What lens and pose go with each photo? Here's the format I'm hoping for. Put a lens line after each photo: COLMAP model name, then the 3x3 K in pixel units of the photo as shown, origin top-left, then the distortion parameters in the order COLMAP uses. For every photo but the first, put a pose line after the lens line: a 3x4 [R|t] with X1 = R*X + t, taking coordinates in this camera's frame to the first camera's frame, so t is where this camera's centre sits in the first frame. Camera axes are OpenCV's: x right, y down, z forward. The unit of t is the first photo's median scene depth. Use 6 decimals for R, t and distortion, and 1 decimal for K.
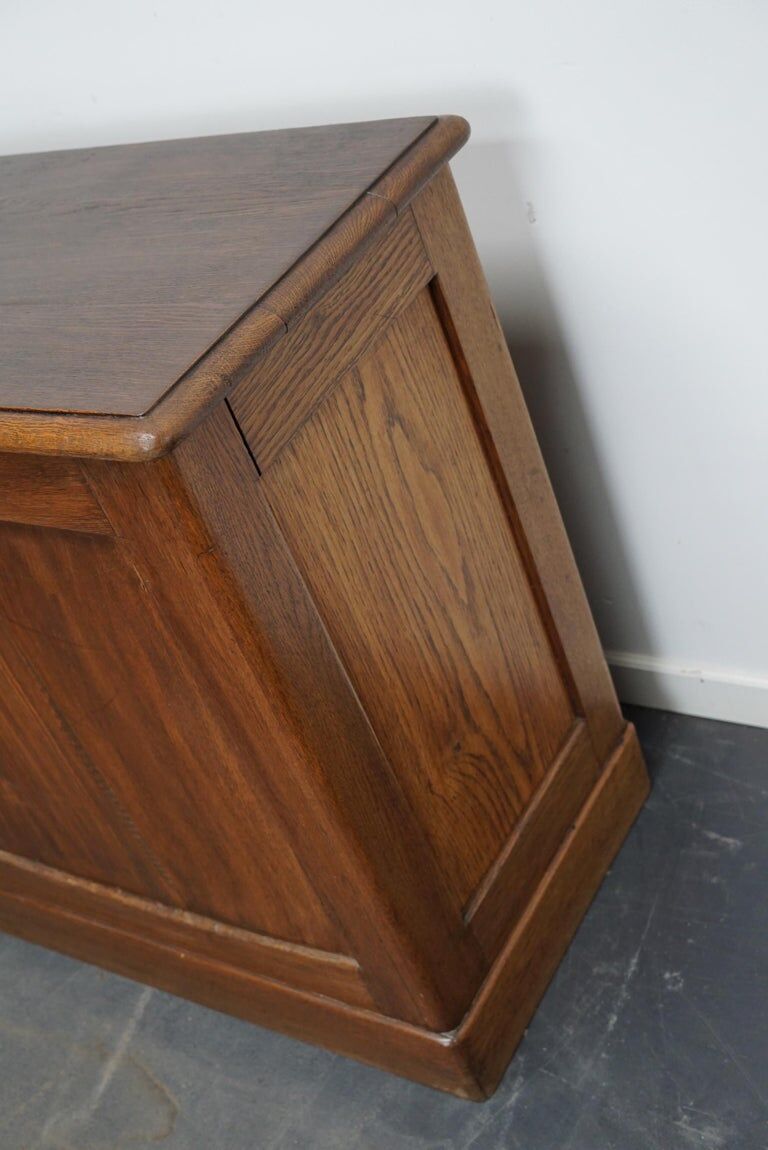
lens RADIAL K [[1493.4, 0, 384.0], [0, 1493.4, 575.0], [0, 0, 1]] dist [-0.148041, 0.319936]
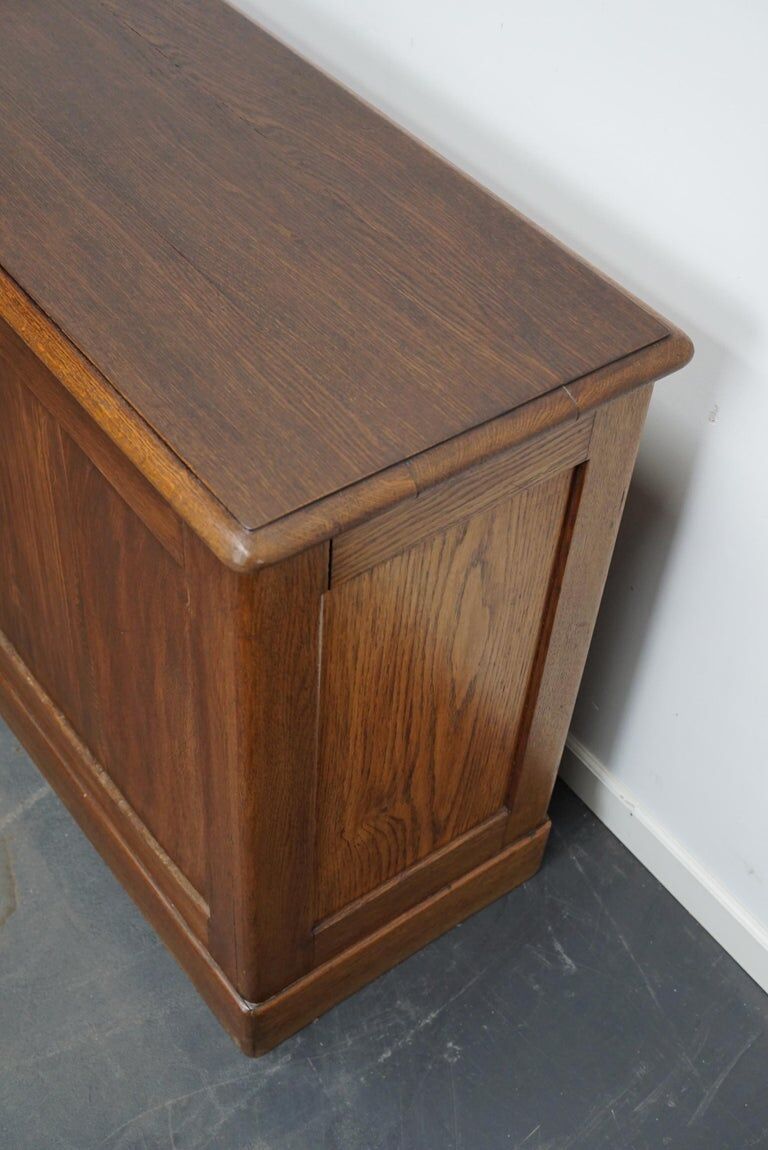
lens RADIAL K [[1493.4, 0, 384.0], [0, 1493.4, 575.0], [0, 0, 1]] dist [-0.148041, 0.319936]
pose [[0.859633, 0.510374, 0.023432, -0.061944], [-0.503917, 0.839410, 0.203612, -0.243605], [0.084249, -0.186839, 0.978771, -0.030909]]
